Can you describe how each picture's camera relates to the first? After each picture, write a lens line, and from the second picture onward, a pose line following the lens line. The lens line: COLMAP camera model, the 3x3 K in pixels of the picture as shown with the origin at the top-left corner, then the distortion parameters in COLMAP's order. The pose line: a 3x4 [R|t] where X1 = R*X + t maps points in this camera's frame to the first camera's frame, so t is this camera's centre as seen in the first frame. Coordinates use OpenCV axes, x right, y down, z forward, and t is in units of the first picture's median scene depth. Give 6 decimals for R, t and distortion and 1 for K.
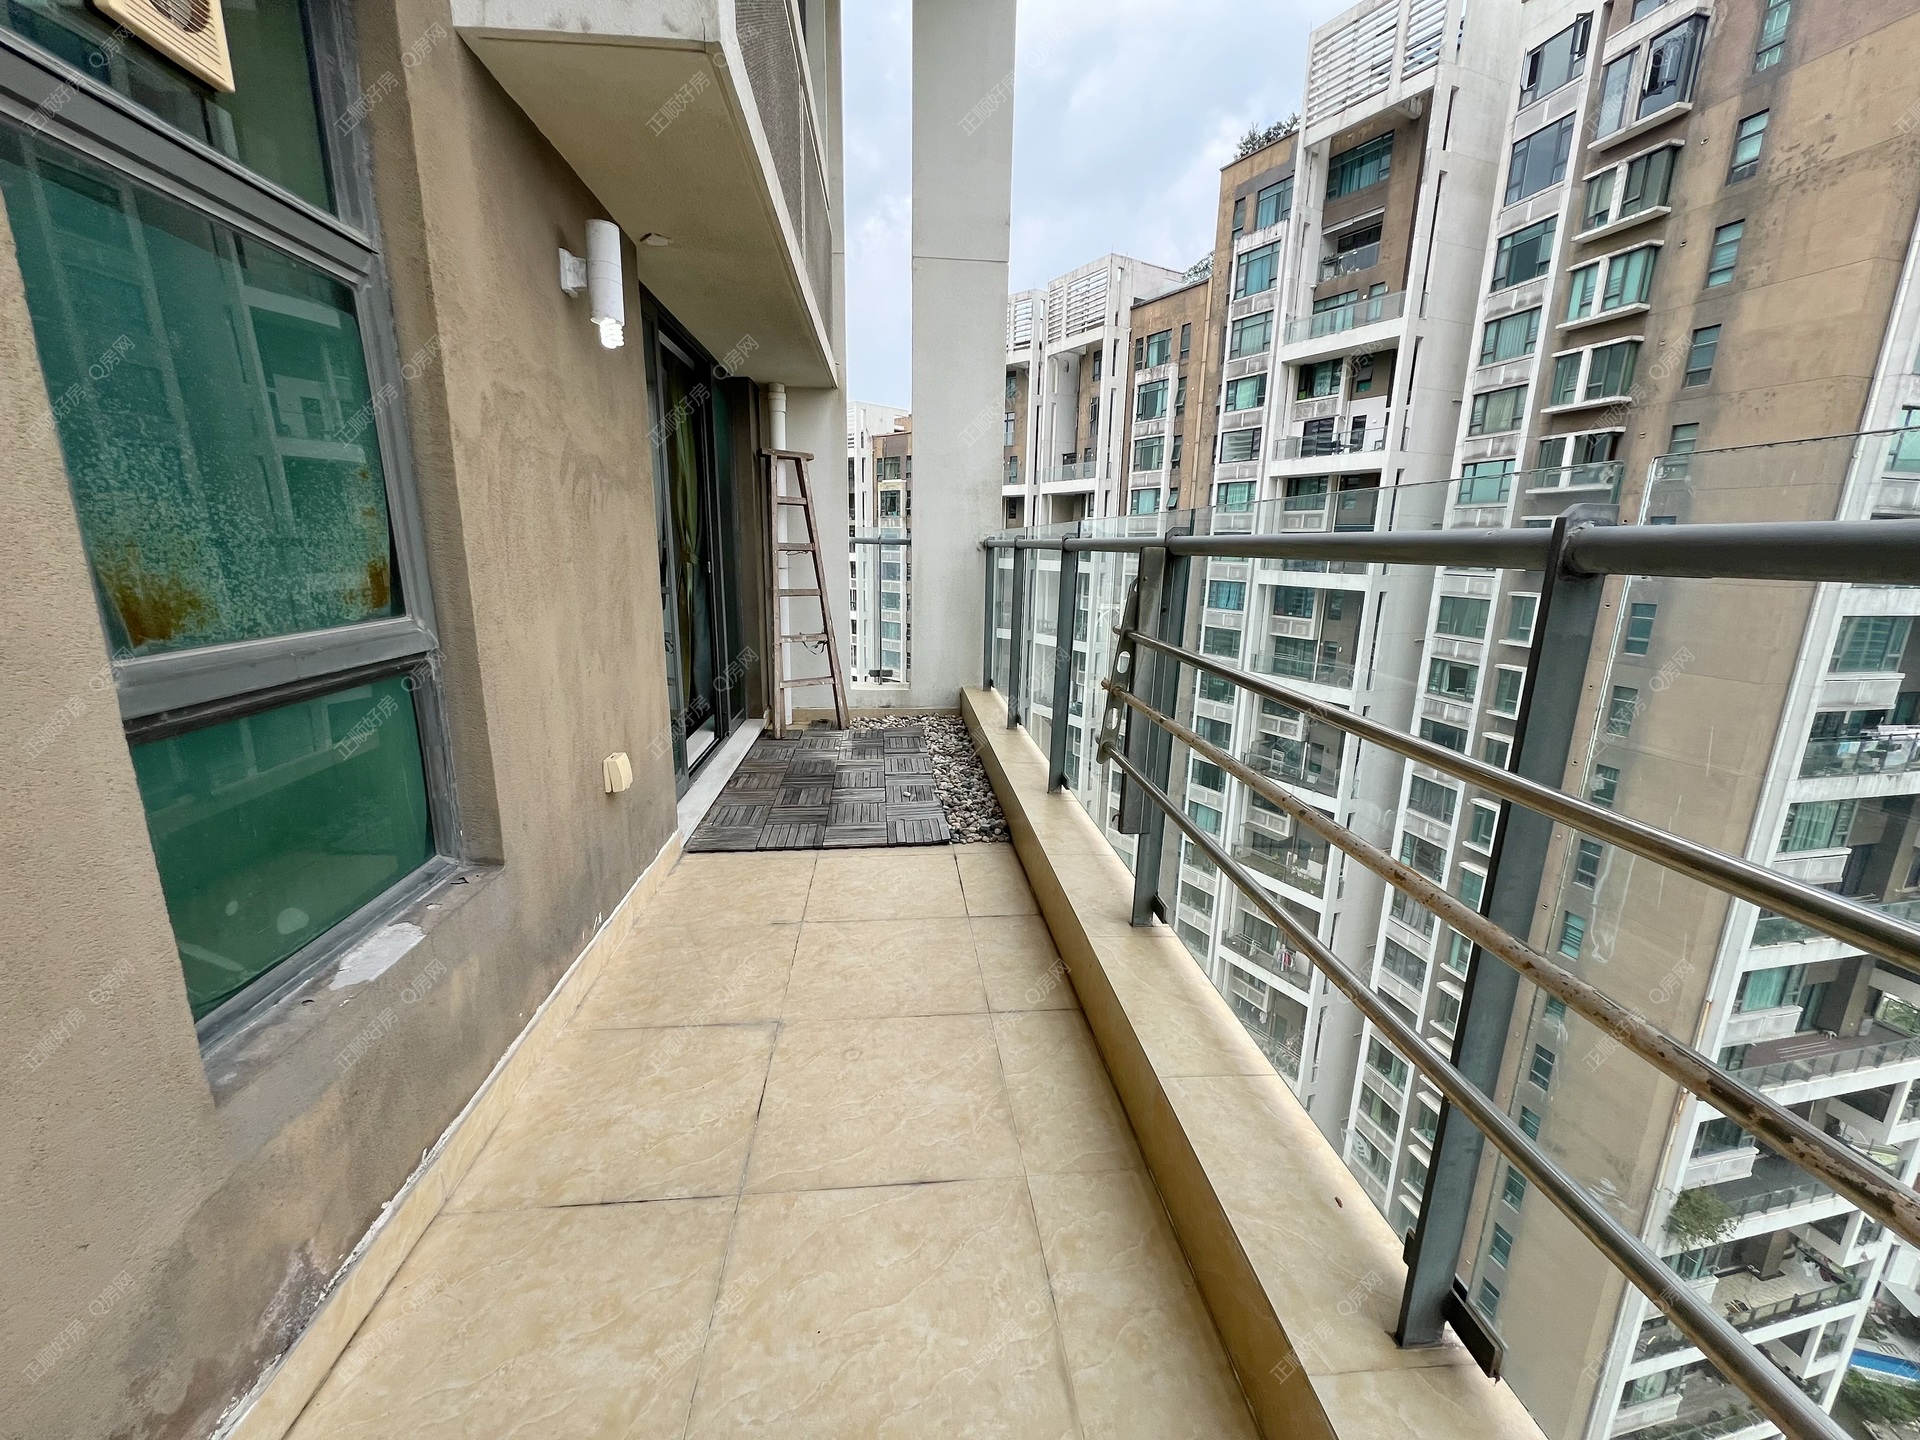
lens RADIAL K [[765.1, 0, 960.0], [0, 765.1, 720.0], [0, 0, 1]] dist [-0.002597, -0.000234]
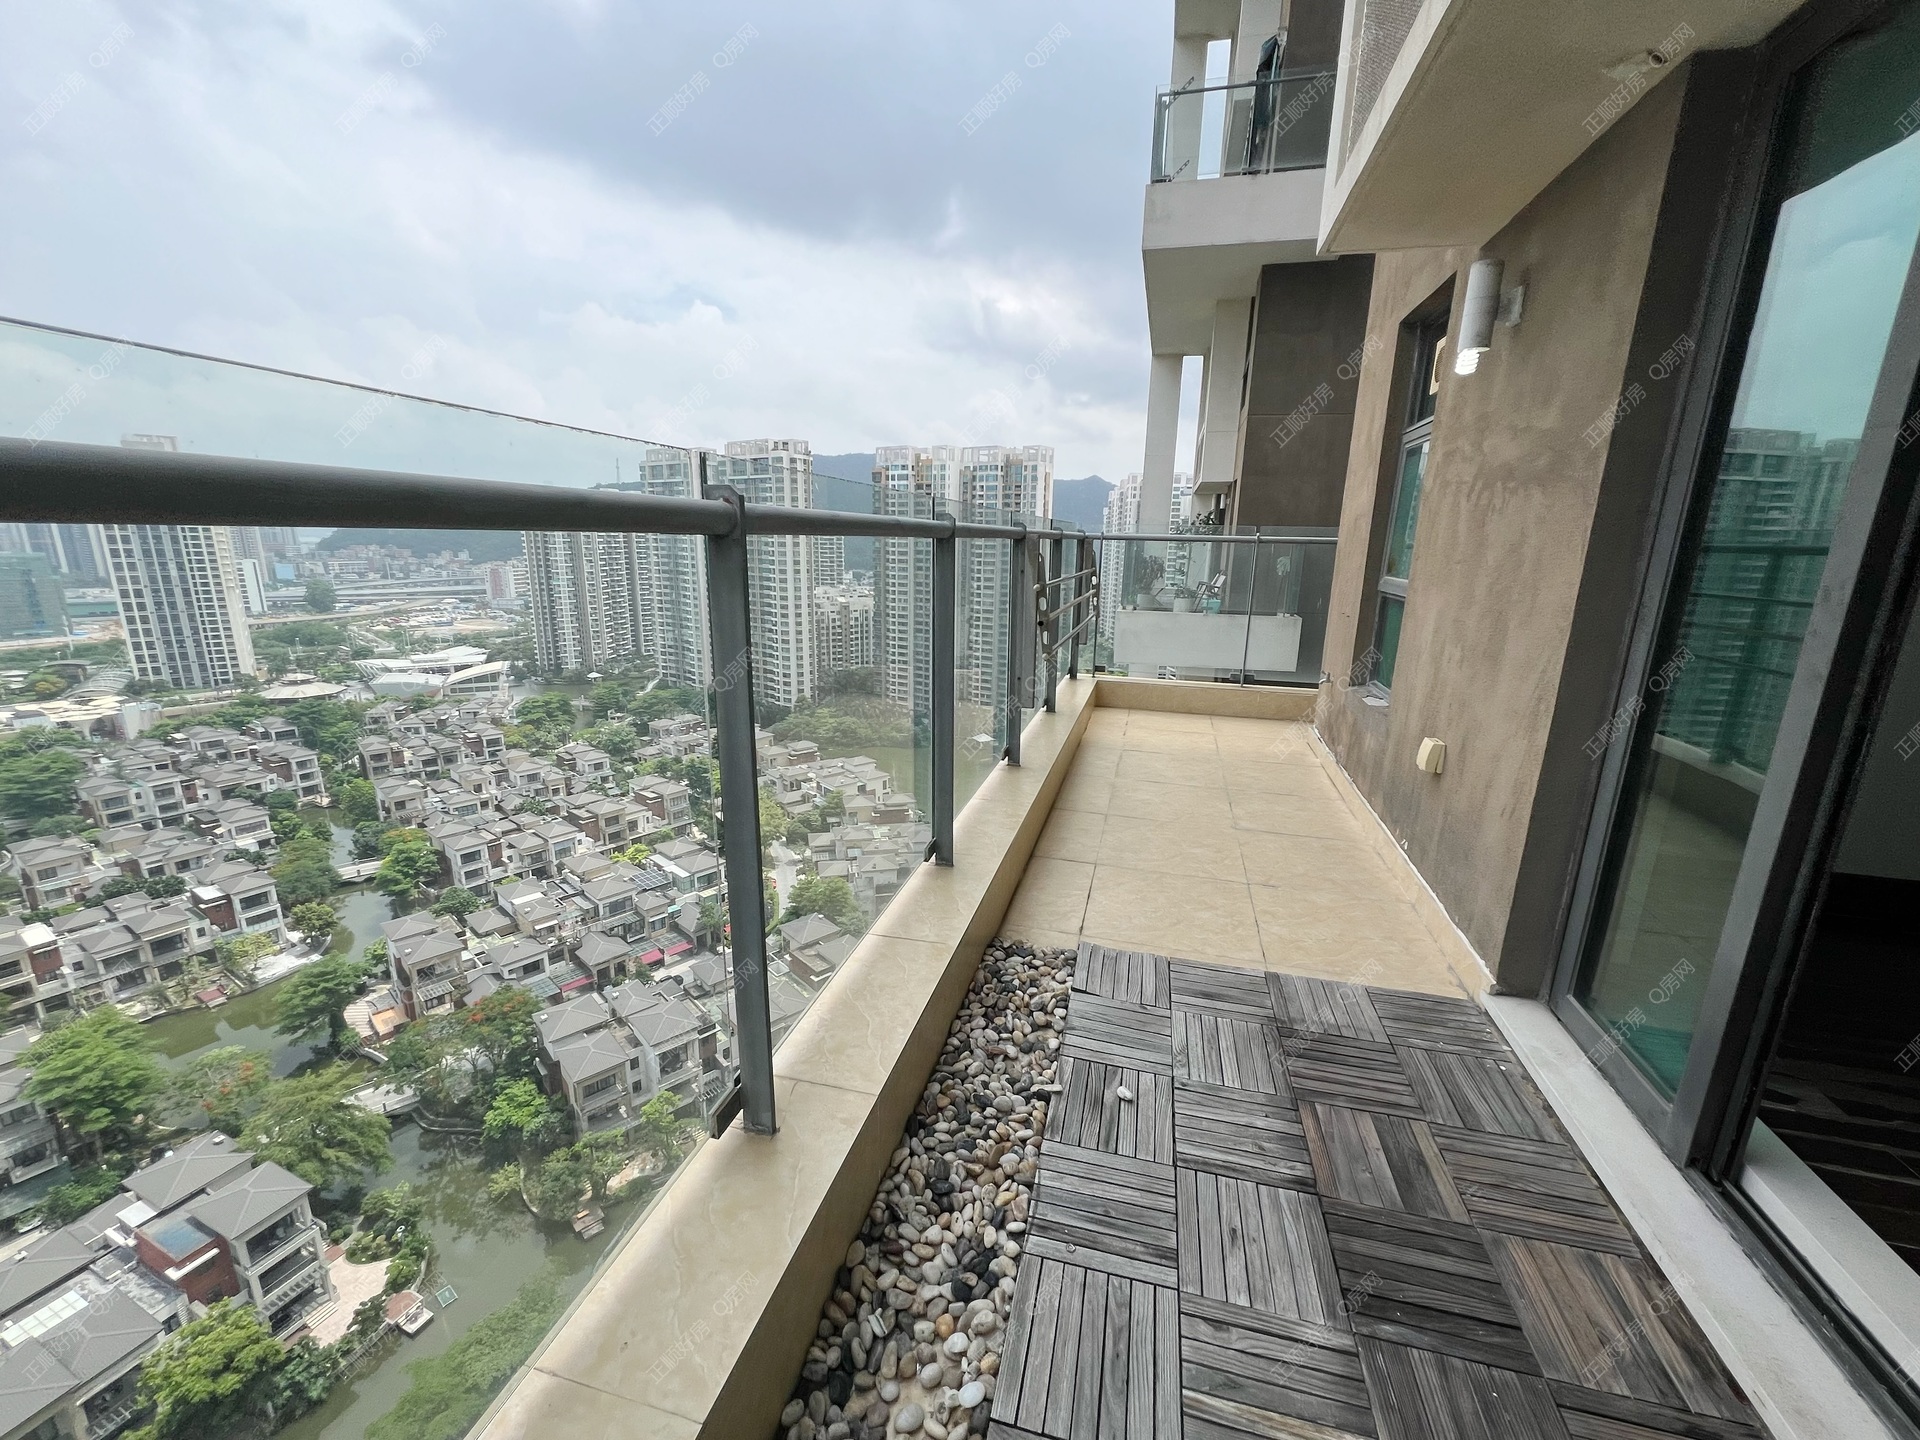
lens RADIAL K [[766.8, 0, 962.8], [0, 766.8, 724.2], [0, 0, 1]] dist [-0.001730, -0.000371]
pose [[-0.940258, -0.118742, 0.319084, -0.154783], [0.038301, 0.894369, 0.445688, -0.485207], [-0.338301, 0.431283, -0.836389, 2.106026]]
